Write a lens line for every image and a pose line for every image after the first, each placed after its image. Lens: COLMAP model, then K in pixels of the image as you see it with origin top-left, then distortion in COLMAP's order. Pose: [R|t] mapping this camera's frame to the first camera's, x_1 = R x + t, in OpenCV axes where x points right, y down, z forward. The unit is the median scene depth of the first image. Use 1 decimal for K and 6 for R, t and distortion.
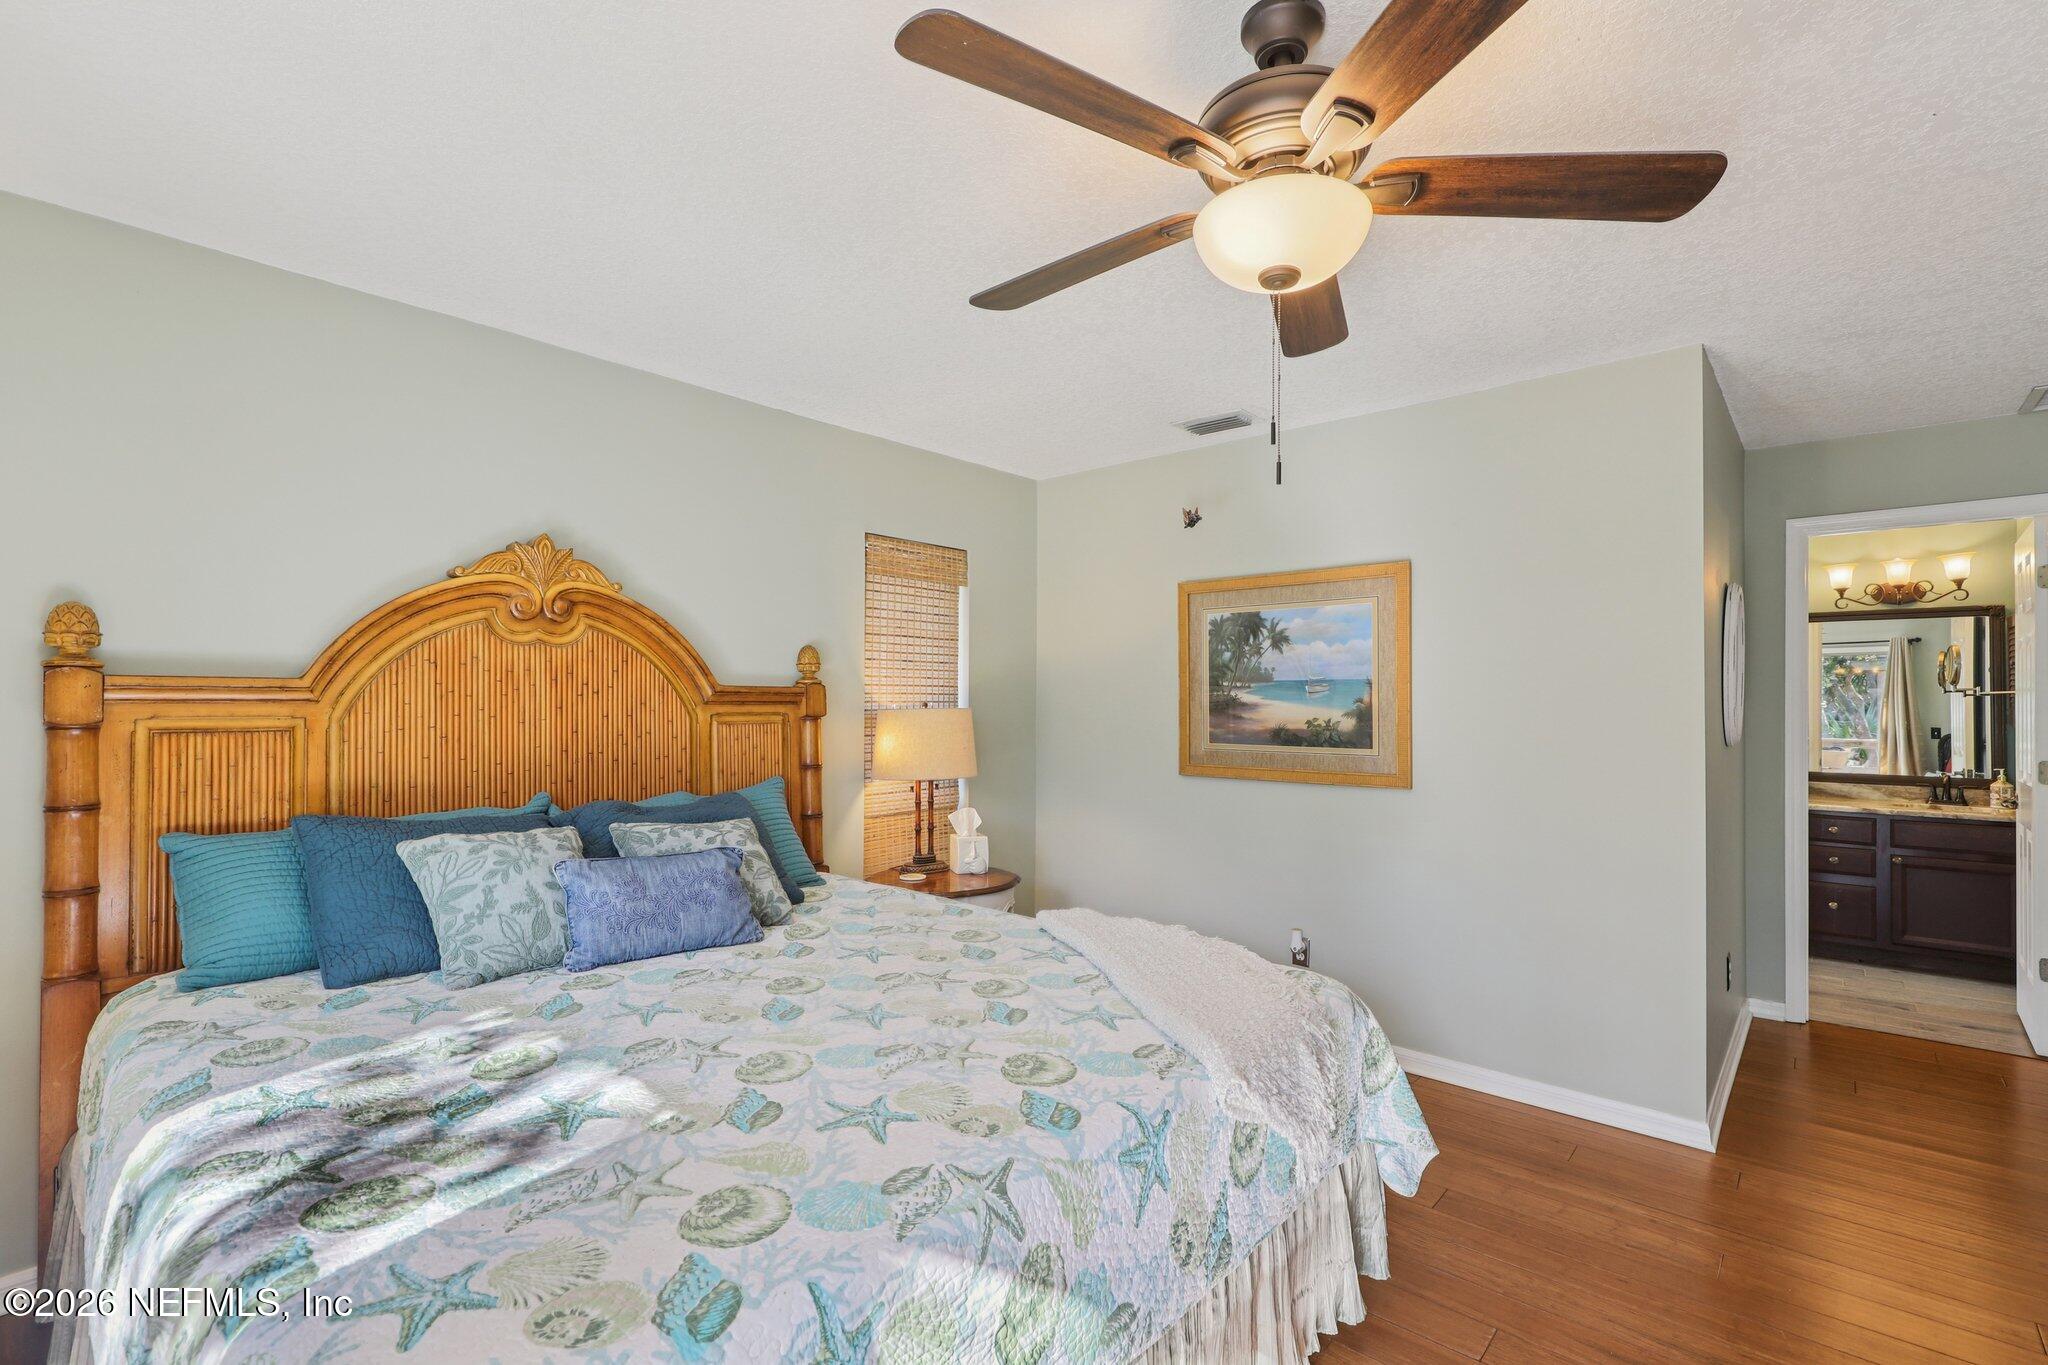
lens RADIAL K [[924.2, 0, 1031.8], [0, 924.2, 693.8], [0, 0, 1]] dist [0.001345, 0.000003]
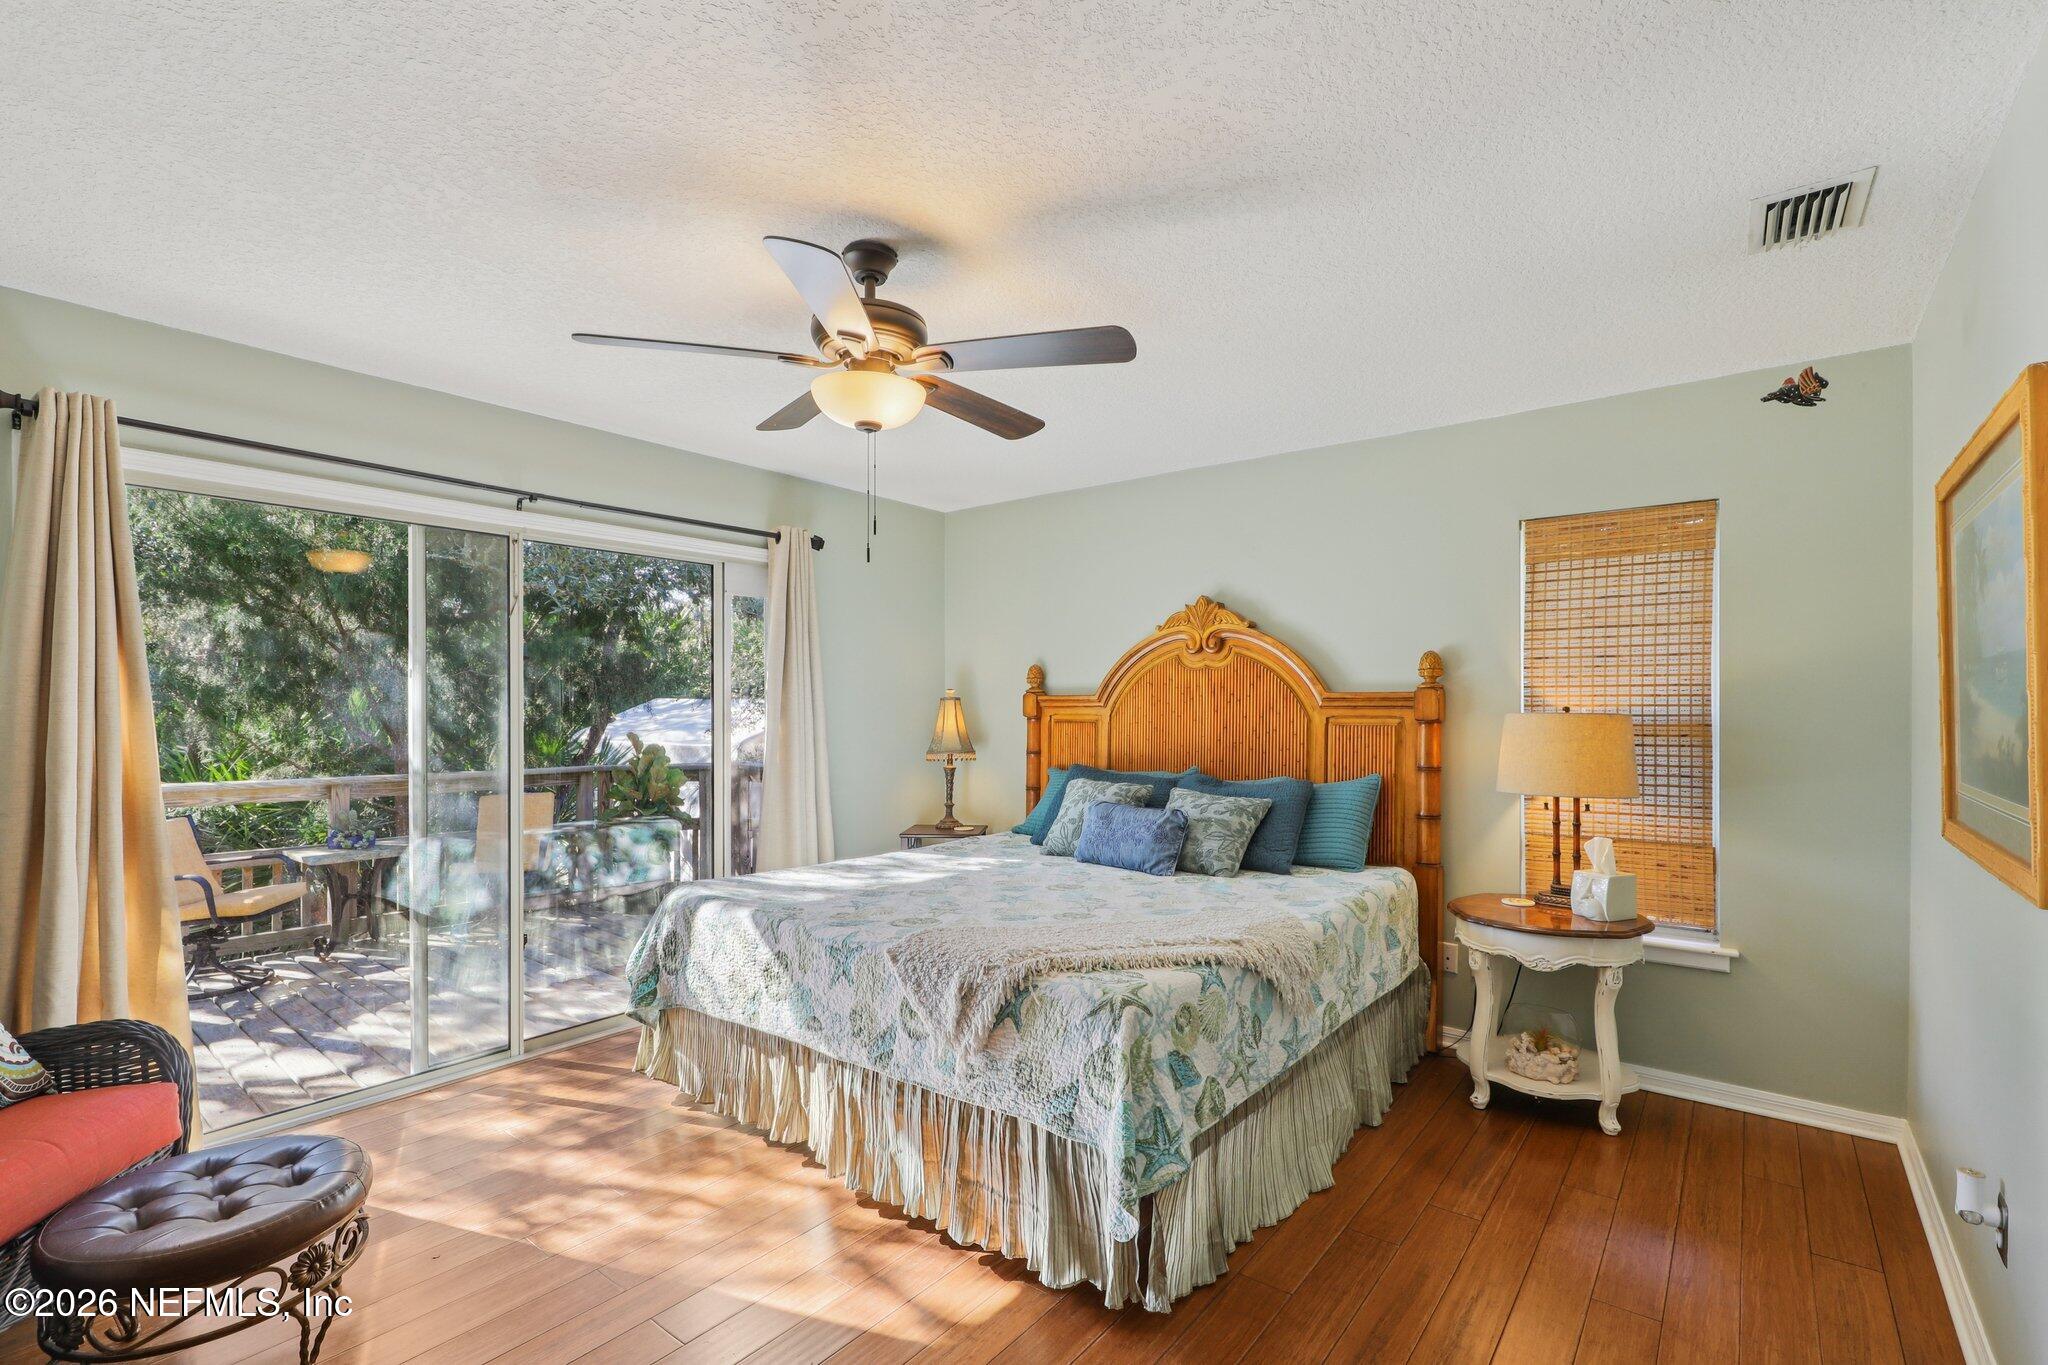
lens RADIAL K [[928.4, 0, 1030.1], [0, 928.4, 708.1], [0, 0, 1]] dist [0.003812, -0.001326]
pose [[0.059379, -0.002058, -0.998233, 0.894730], [0.010164, 0.999947, -0.001457, 0.009195], [0.998184, -0.010060, 0.059397, 0.579715]]
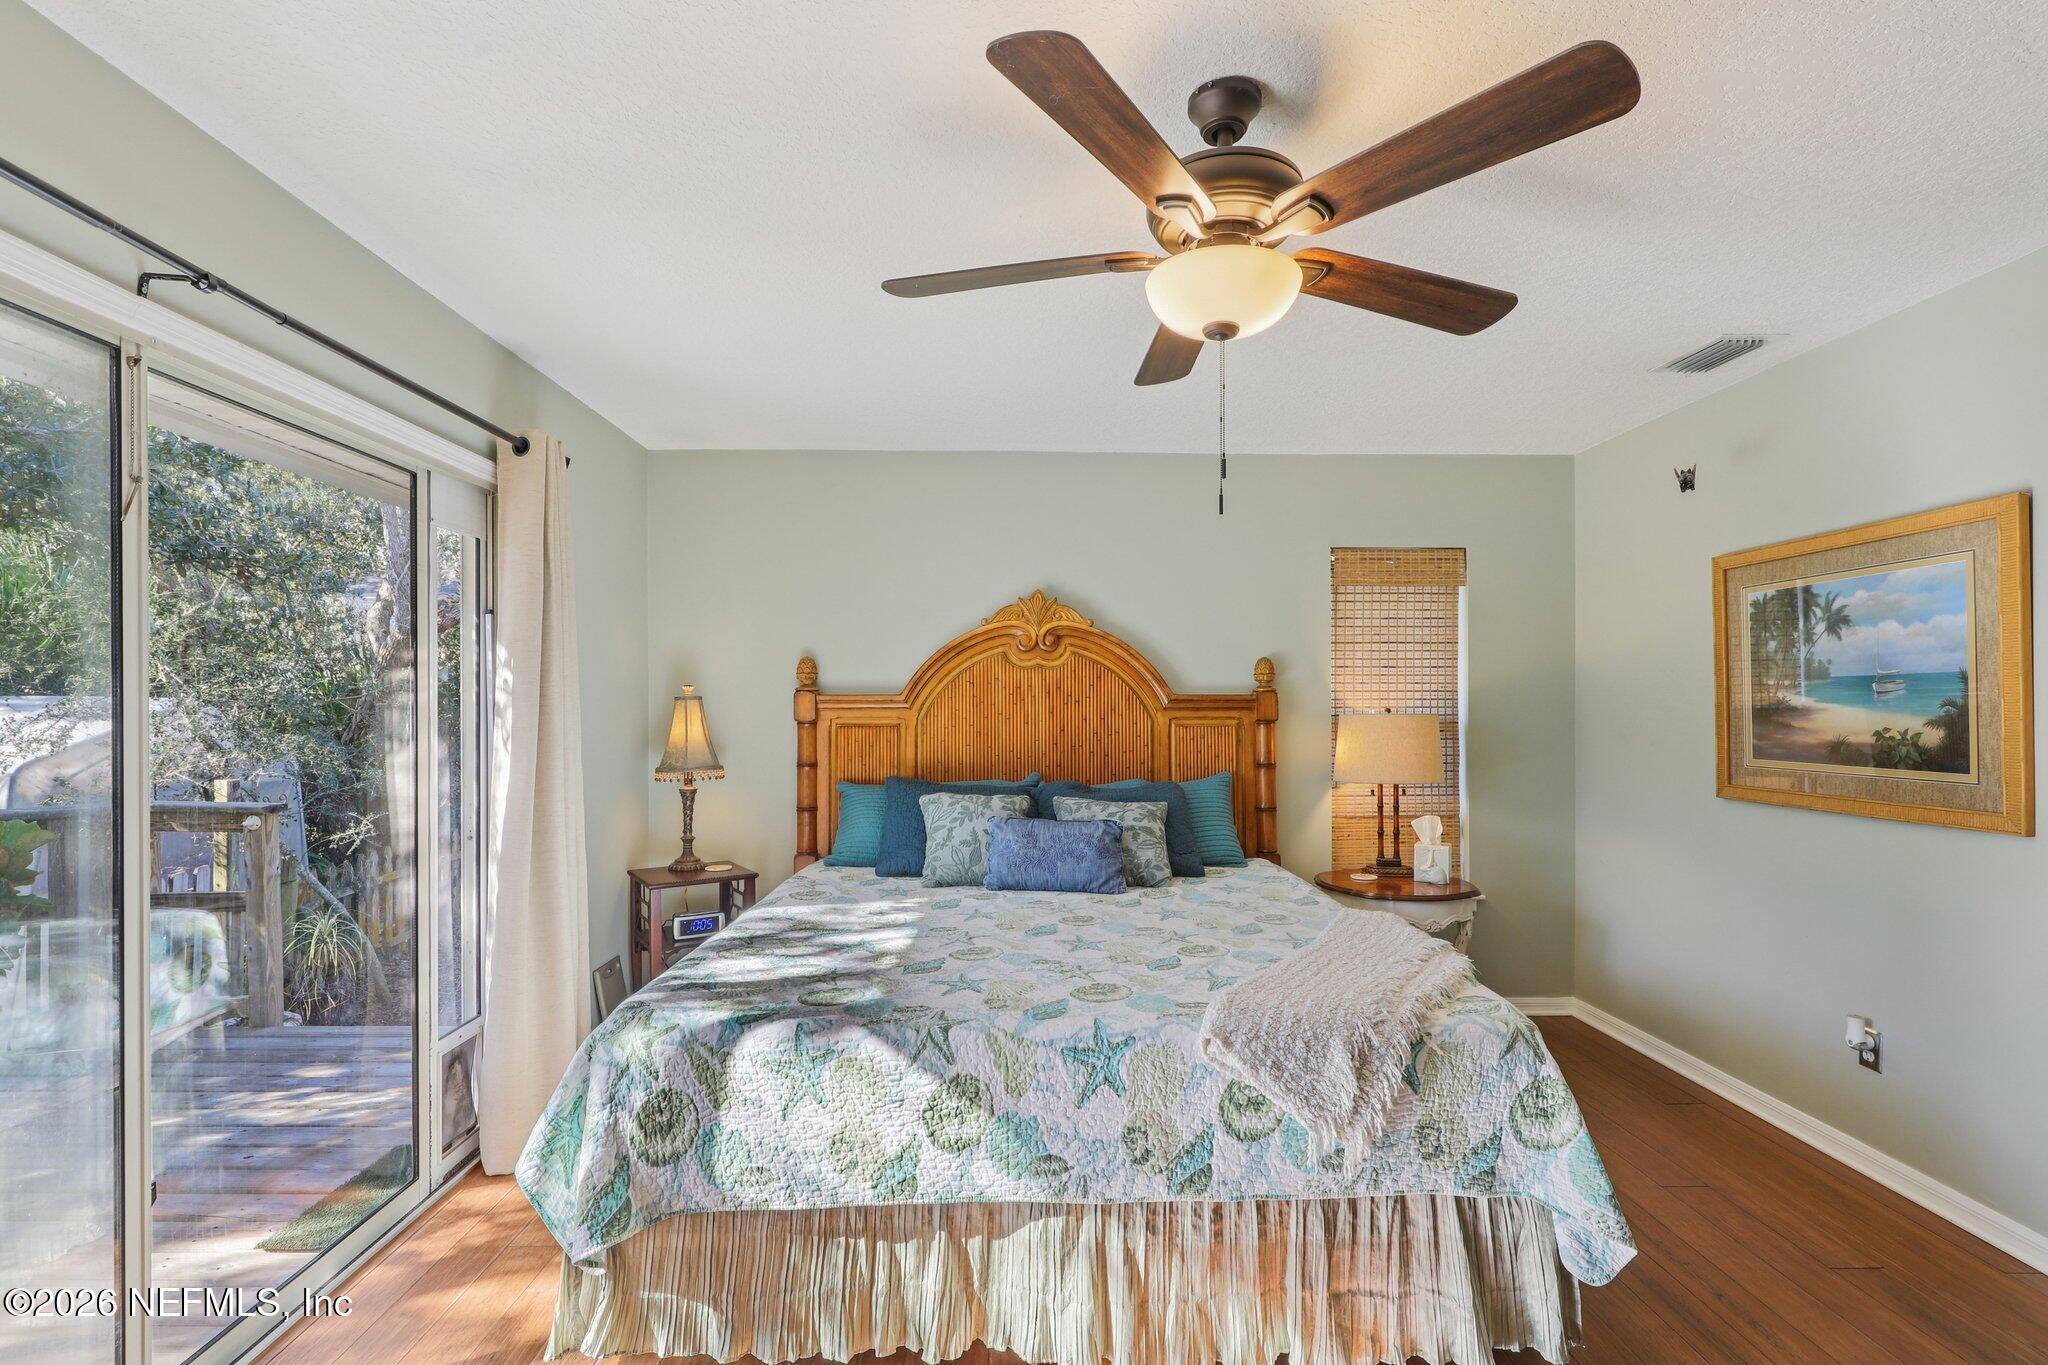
lens RADIAL K [[928.4, 0, 1030.1], [0, 928.4, 708.1], [0, 0, 1]] dist [0.003812, -0.001326]
pose [[0.678015, -0.003198, -0.735041, 0.464190], [0.009779, 0.999941, 0.004670, 0.001207], [0.734983, -0.010354, 0.678007, 0.027920]]
